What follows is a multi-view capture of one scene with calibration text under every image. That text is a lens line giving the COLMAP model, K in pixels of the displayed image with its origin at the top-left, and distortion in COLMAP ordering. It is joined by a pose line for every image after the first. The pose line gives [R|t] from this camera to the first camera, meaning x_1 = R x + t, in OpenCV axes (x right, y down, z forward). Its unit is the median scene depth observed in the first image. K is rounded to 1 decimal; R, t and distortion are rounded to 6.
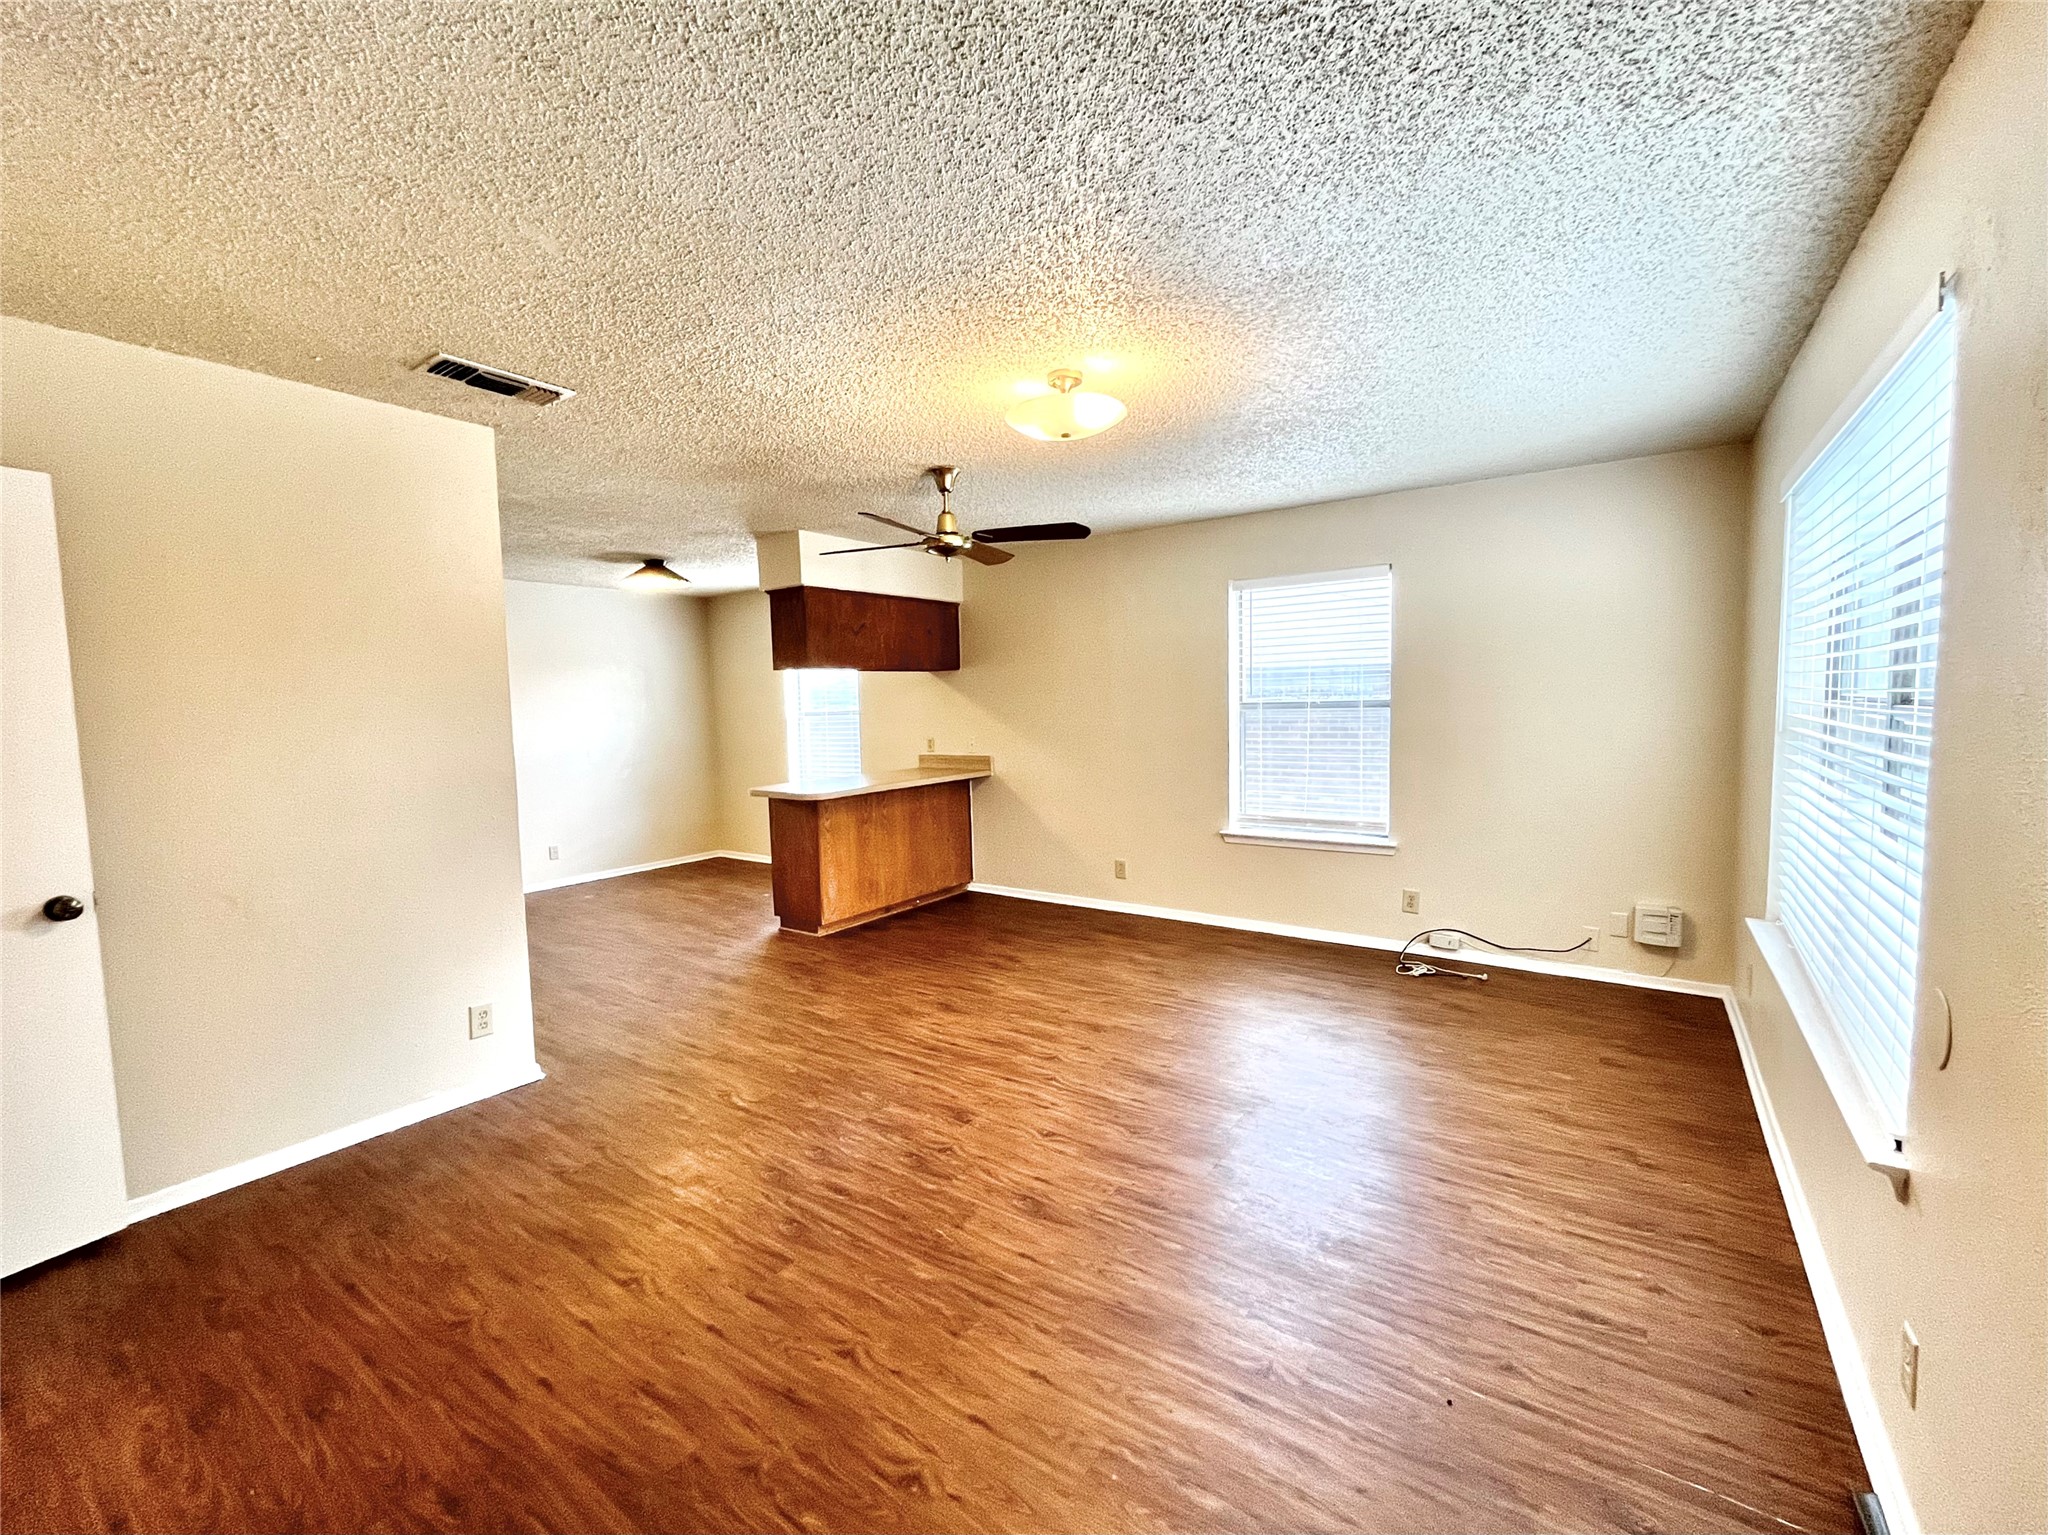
lens RADIAL K [[869.1, 0, 1024.0], [0, 869.1, 767.5], [0, 0, 1]] dist [-0.000052, -0.000002]
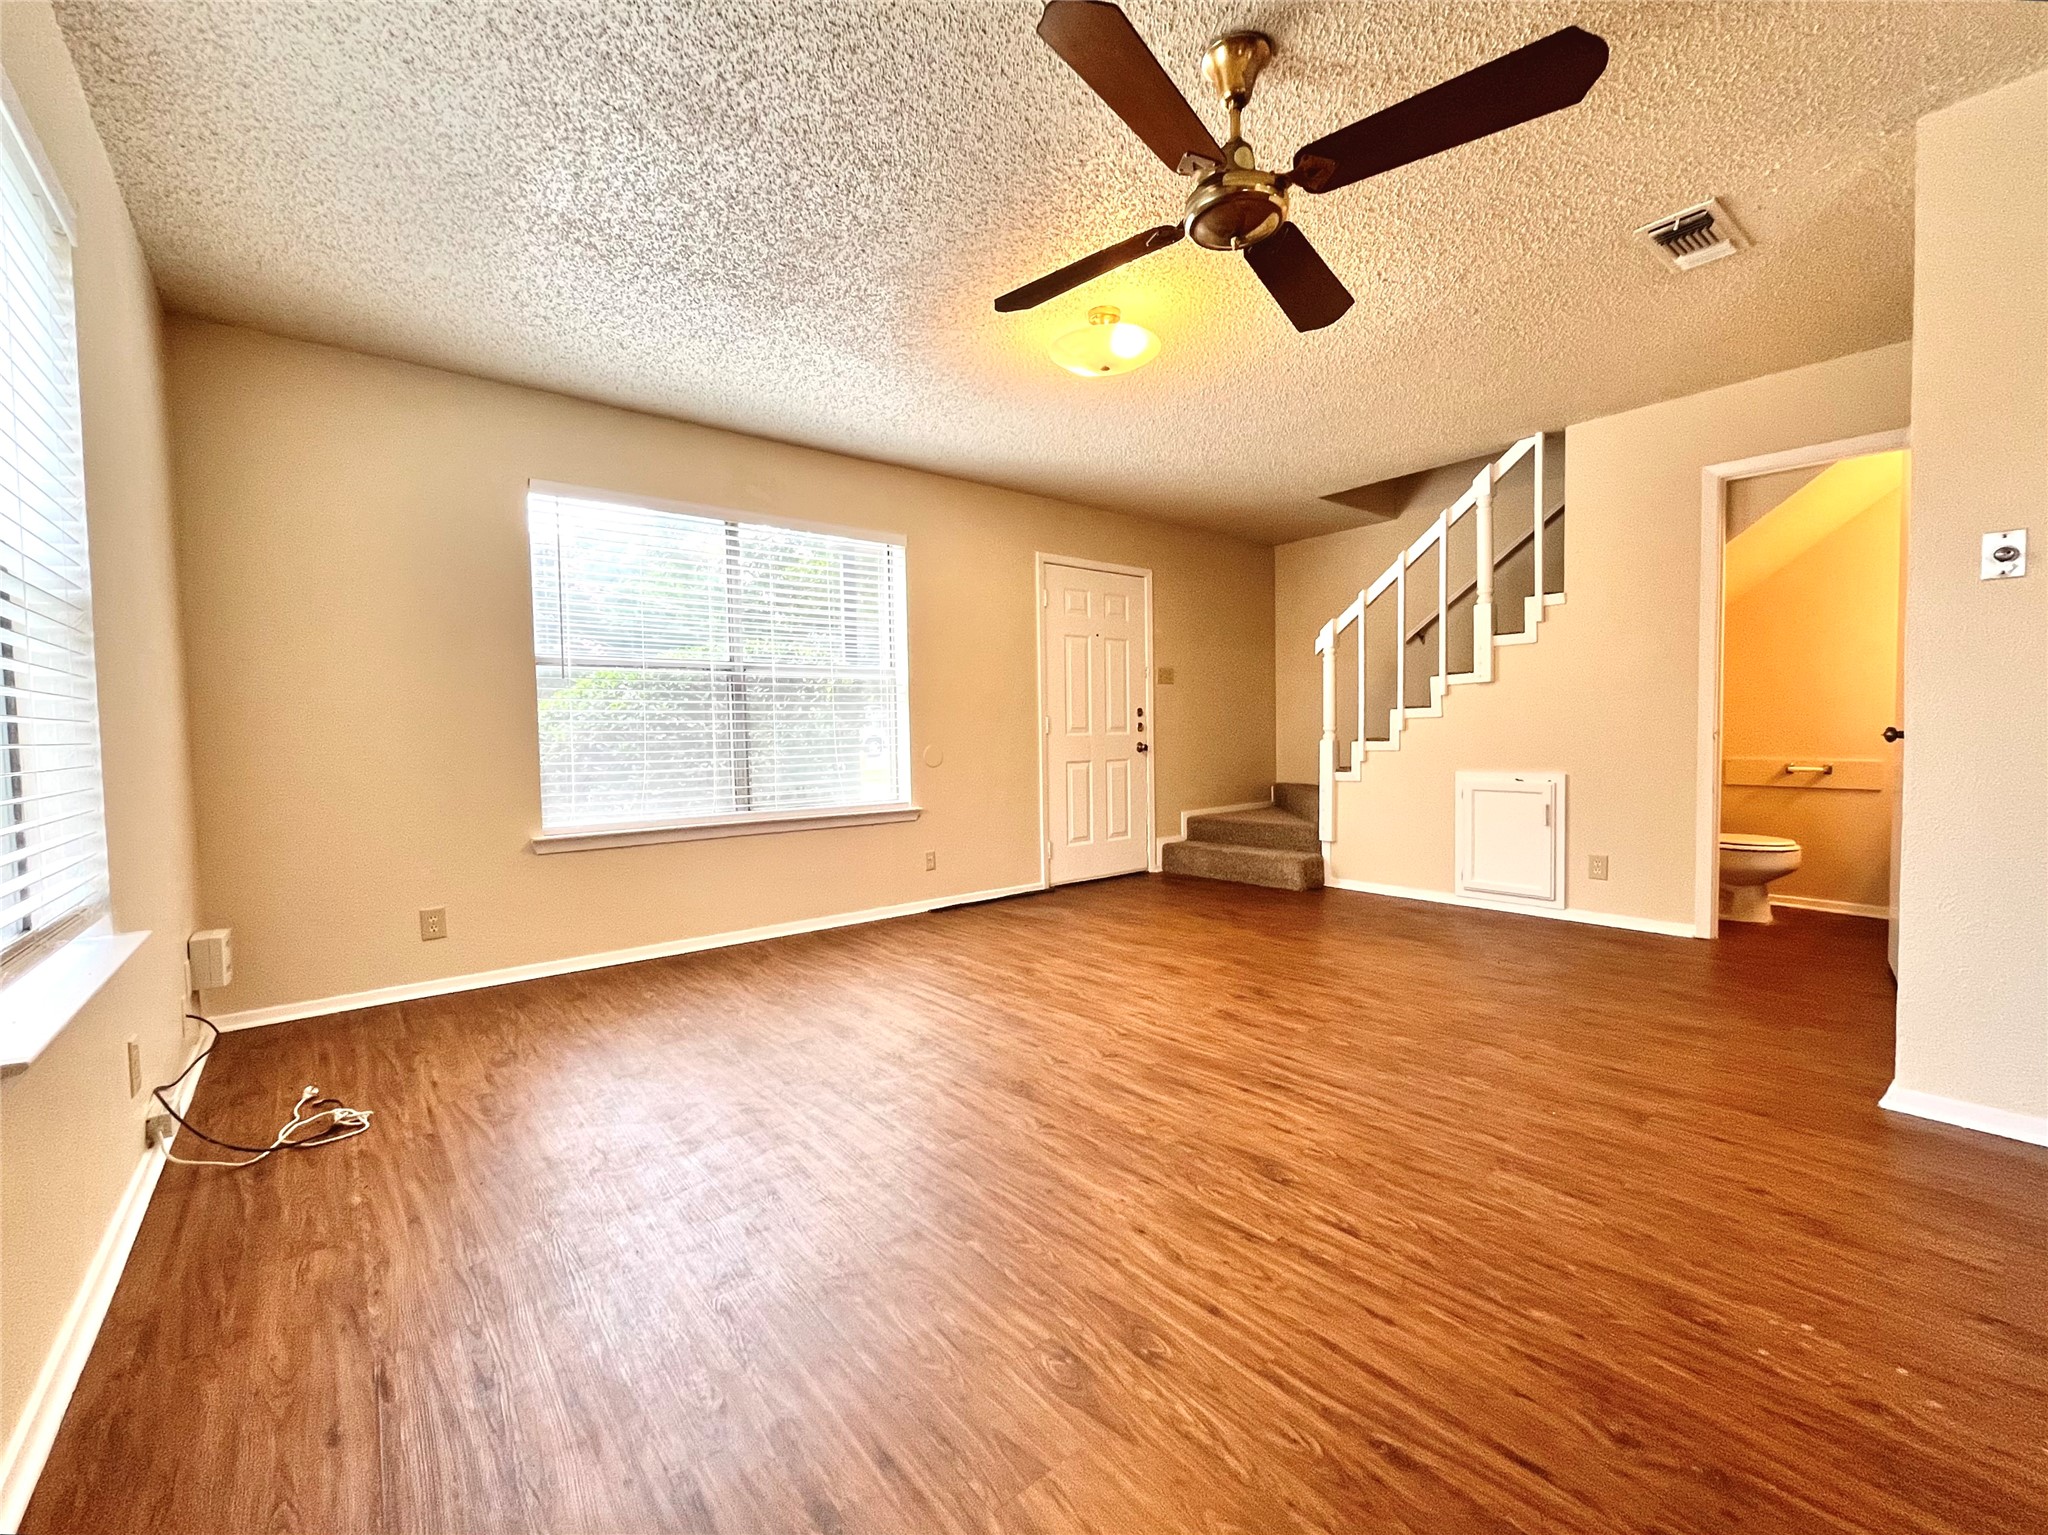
lens RADIAL K [[831.0, 0, 1024.0], [0, 831.0, 767.5], [0, 0, 1]] dist [-0.003775, -0.000971]
pose [[-0.959341, 0.025941, 0.281056, -0.104348], [0.060256, 0.991634, 0.114151, -0.008680], [-0.275744, 0.126445, -0.952878, 1.629692]]
